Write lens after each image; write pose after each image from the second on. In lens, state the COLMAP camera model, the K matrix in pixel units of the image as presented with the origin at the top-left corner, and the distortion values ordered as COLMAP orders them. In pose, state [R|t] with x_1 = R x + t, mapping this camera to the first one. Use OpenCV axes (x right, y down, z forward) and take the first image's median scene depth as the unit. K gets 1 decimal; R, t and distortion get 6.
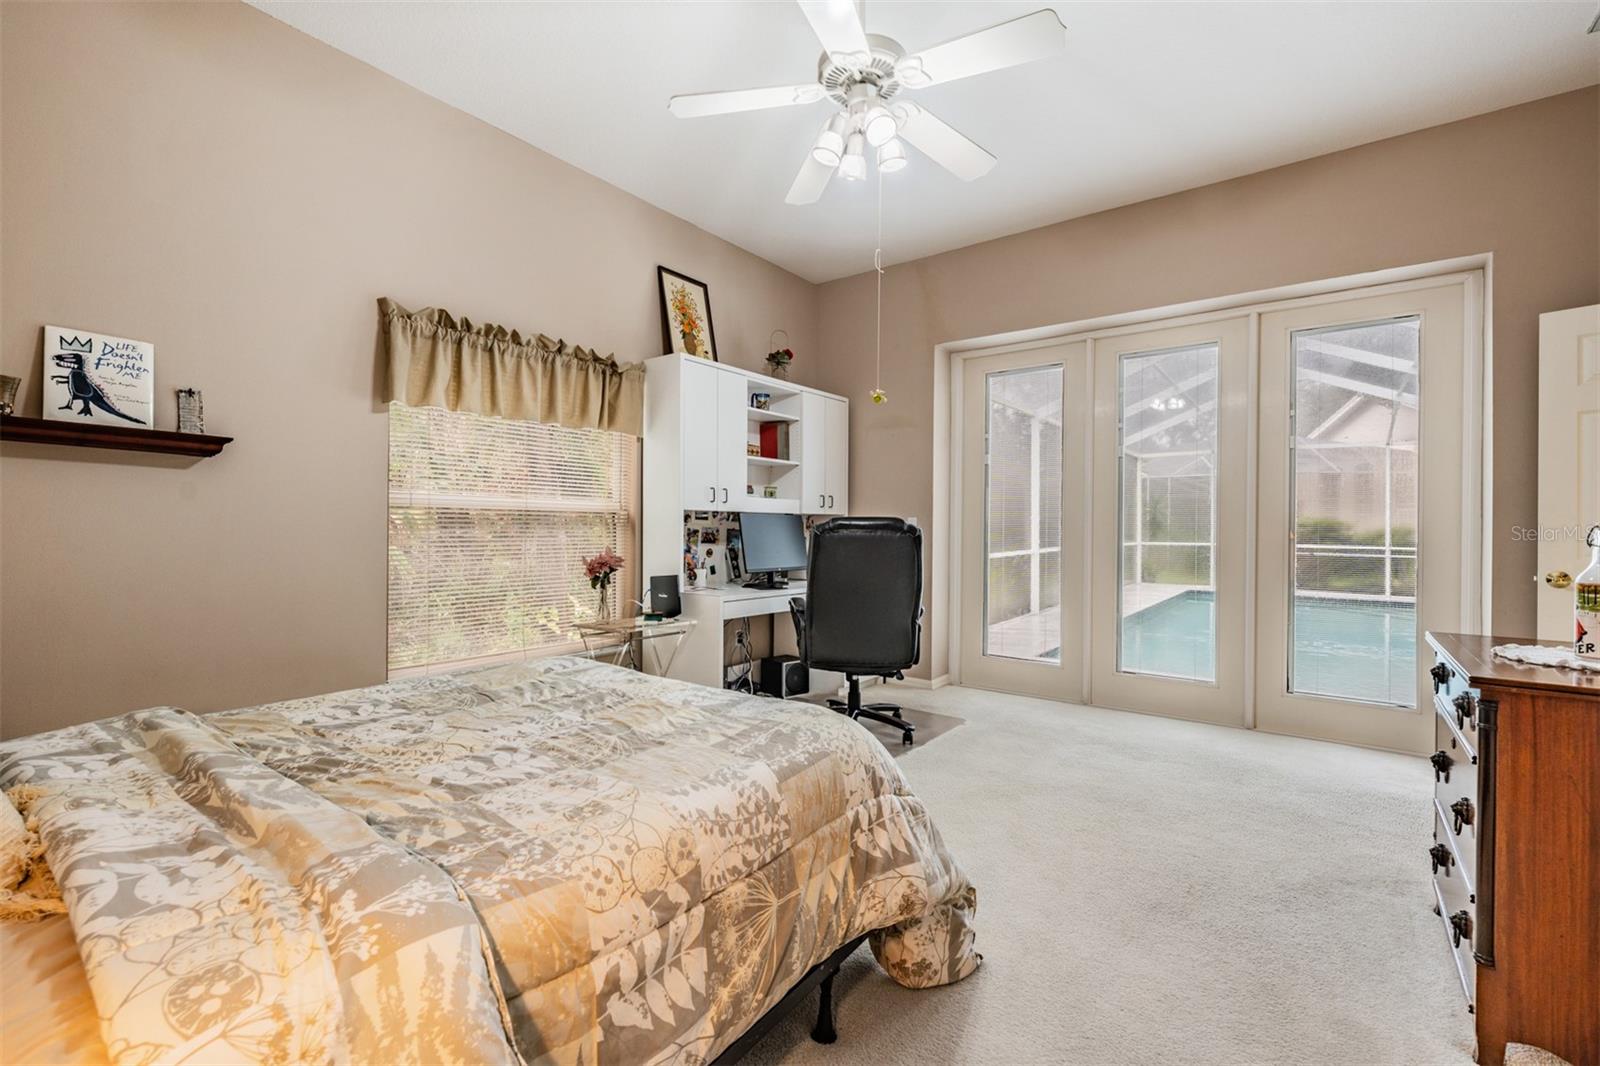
lens RADIAL K [[680.6, 0, 800.3], [0, 680.6, 532.1], [0, 0, 1]] dist [-0.001218, -0.001033]
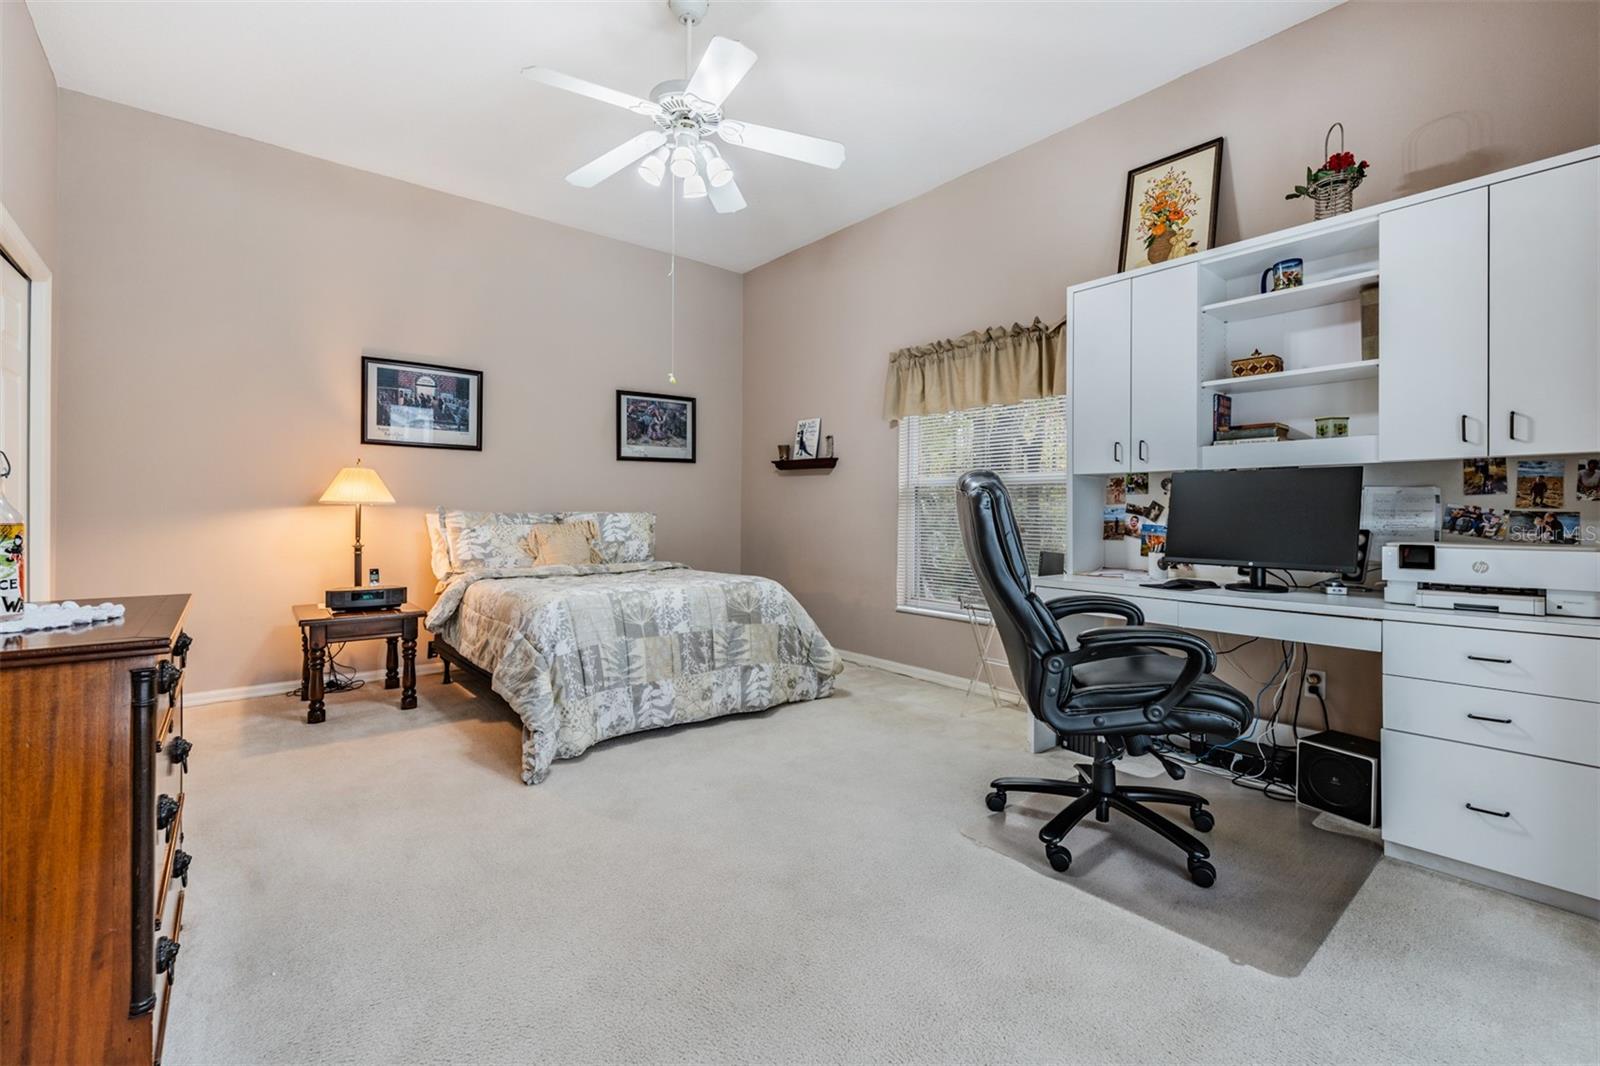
lens RADIAL K [[680.6, 0, 801.5], [0, 680.6, 518.3], [0, 0, 1]] dist [-0.001218, -0.001033]
pose [[-0.208510, -0.005805, -0.978003, 0.866796], [-0.015610, 0.999875, -0.002607, 0.033496], [0.977896, 0.014723, -0.208574, 1.049408]]
